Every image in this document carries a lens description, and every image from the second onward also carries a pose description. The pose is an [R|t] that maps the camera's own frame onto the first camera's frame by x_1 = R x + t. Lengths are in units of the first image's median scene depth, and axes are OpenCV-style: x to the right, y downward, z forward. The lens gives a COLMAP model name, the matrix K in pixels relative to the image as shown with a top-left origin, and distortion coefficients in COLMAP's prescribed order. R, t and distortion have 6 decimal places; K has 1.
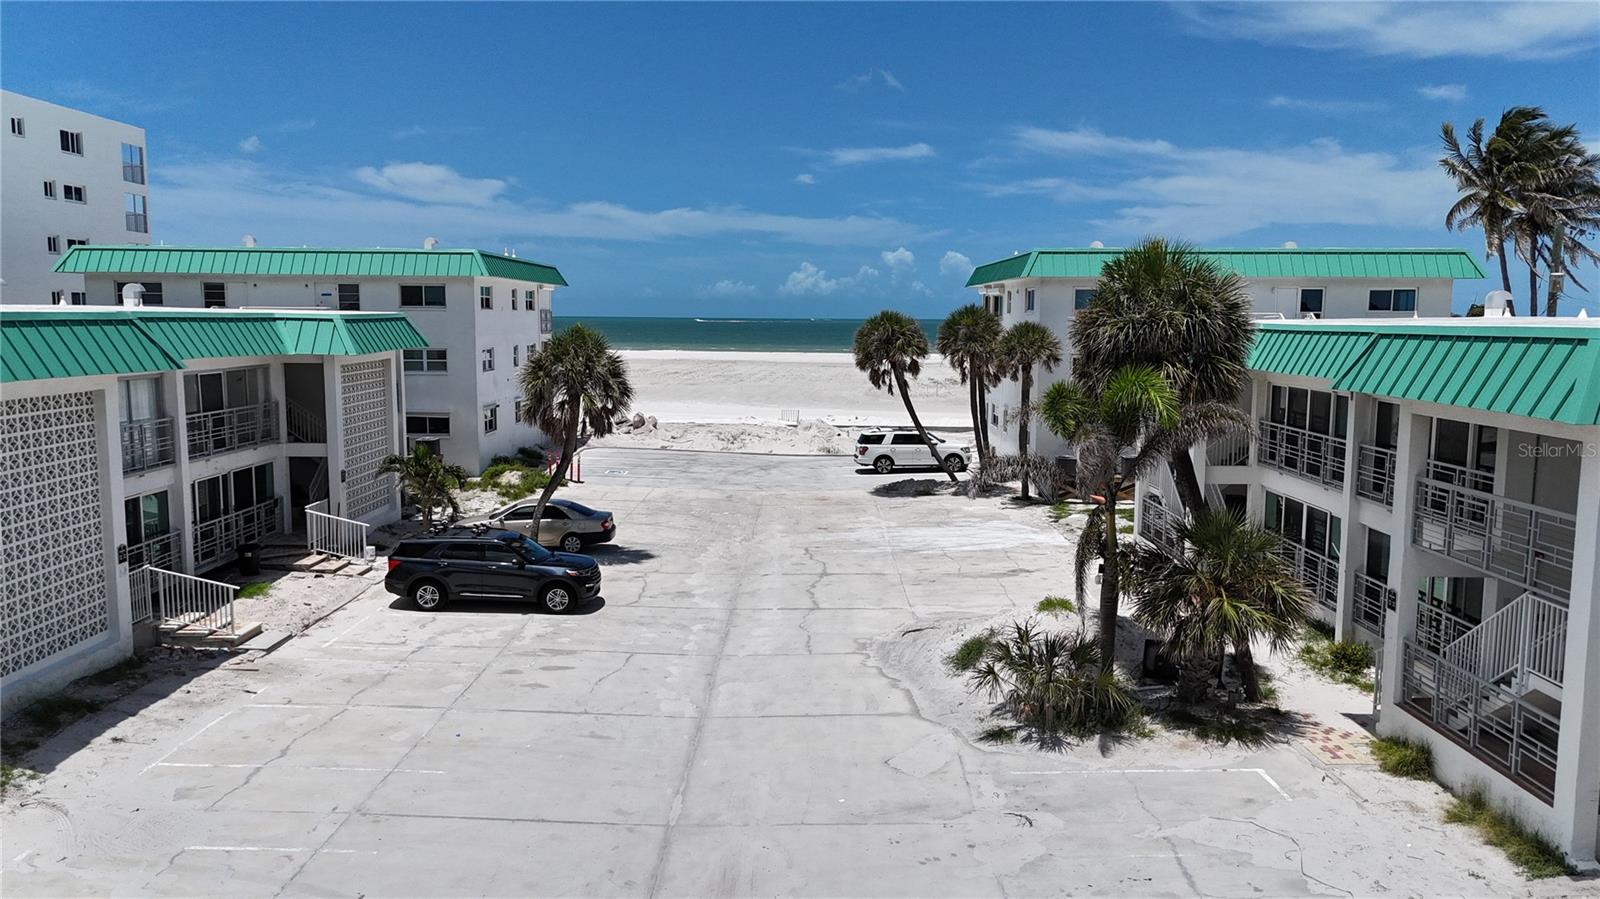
lens RADIAL K [[1176.4, 0, 813.5], [0, 1176.4, 453.5], [0, 0, 1]] dist [0.079611, -0.075007]
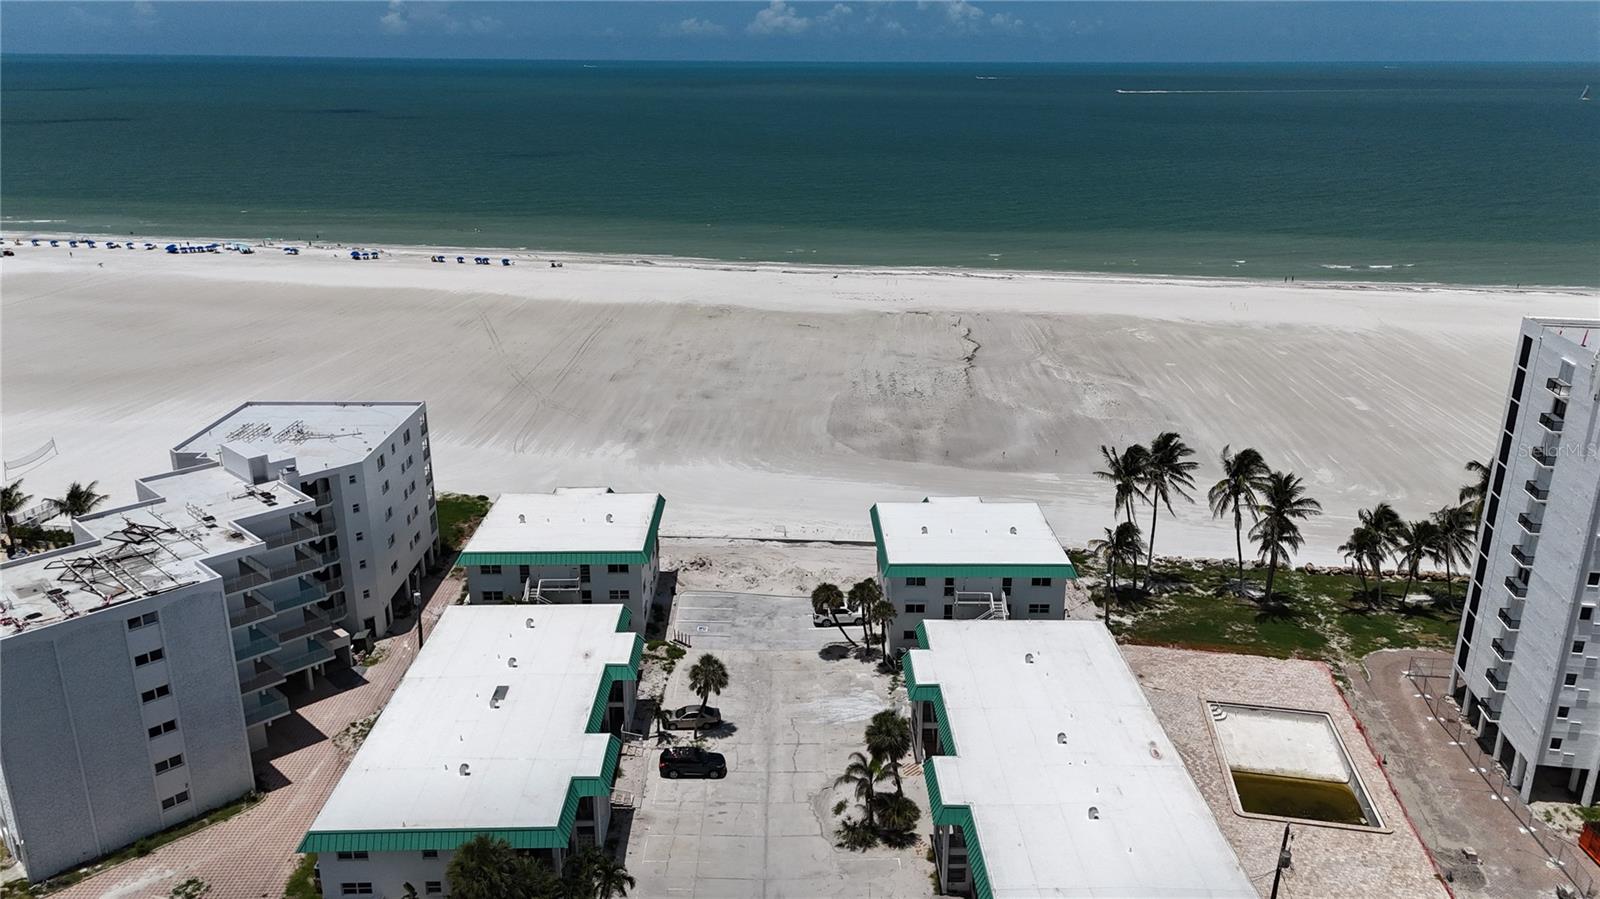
lens RADIAL K [[1176.4, 0, 816.4], [0, 1176.4, 452.5], [0, 0, 1]] dist [0.079611, -0.075007]
pose [[0.999764, -0.005870, 0.020936, -0.002597], [0.001409, 0.978342, 0.206992, -0.951862], [-0.021697, -0.206913, 0.978119, -1.334375]]
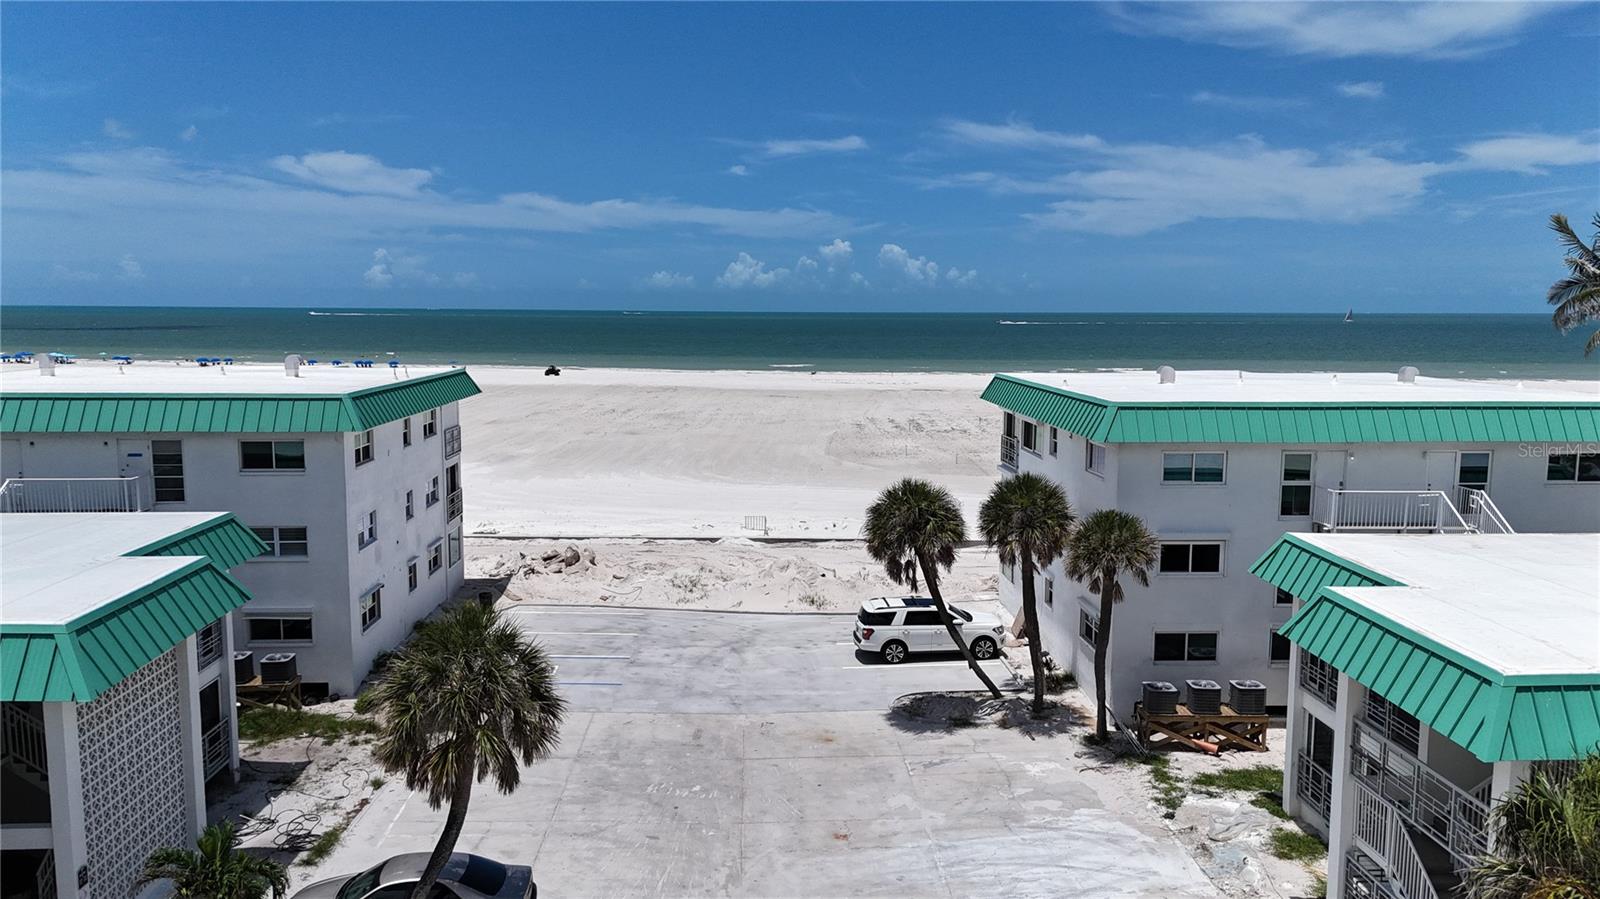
lens RADIAL K [[1176.4, 0, 810.9], [0, 1176.4, 451.5], [0, 0, 1]] dist [0.079611, -0.075007]
pose [[0.998592, -0.006625, 0.052632, -0.044166], [0.006352, 0.999965, 0.005357, -0.162224], [-0.052666, -0.005015, 0.998600, 0.298946]]
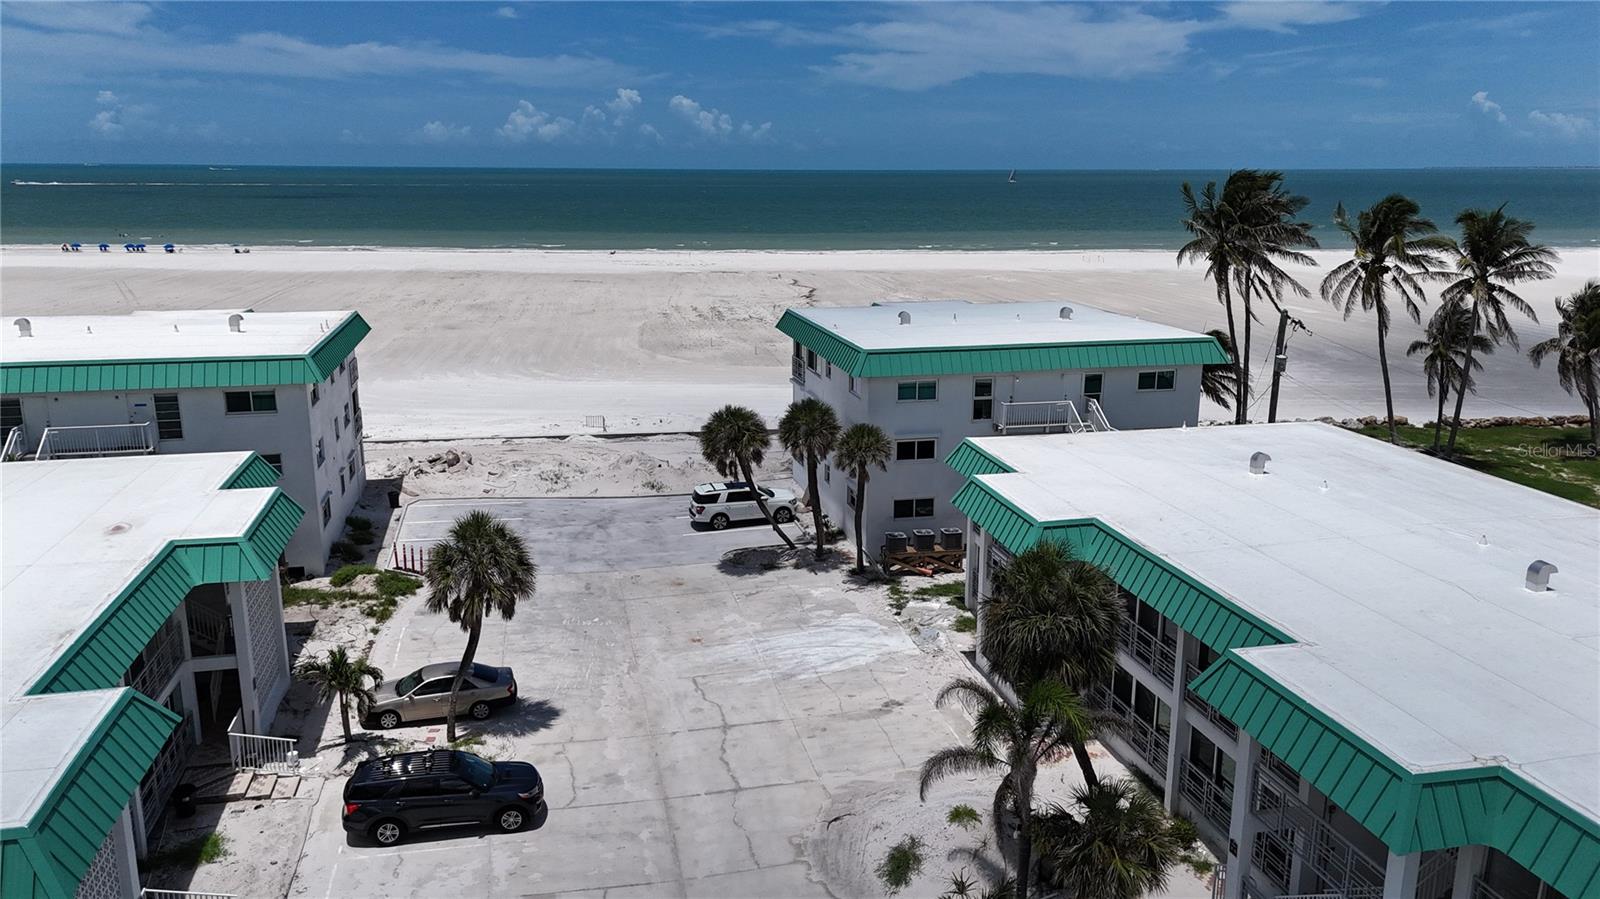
lens RADIAL K [[1176.4, 0, 810.9], [0, 1176.4, 450.9], [0, 0, 1]] dist [0.079611, -0.075007]
pose [[0.973973, -0.055561, 0.219748, -0.116951], [0.028388, 0.991759, 0.124933, -0.239228], [-0.224878, -0.115443, 0.967524, -0.063315]]
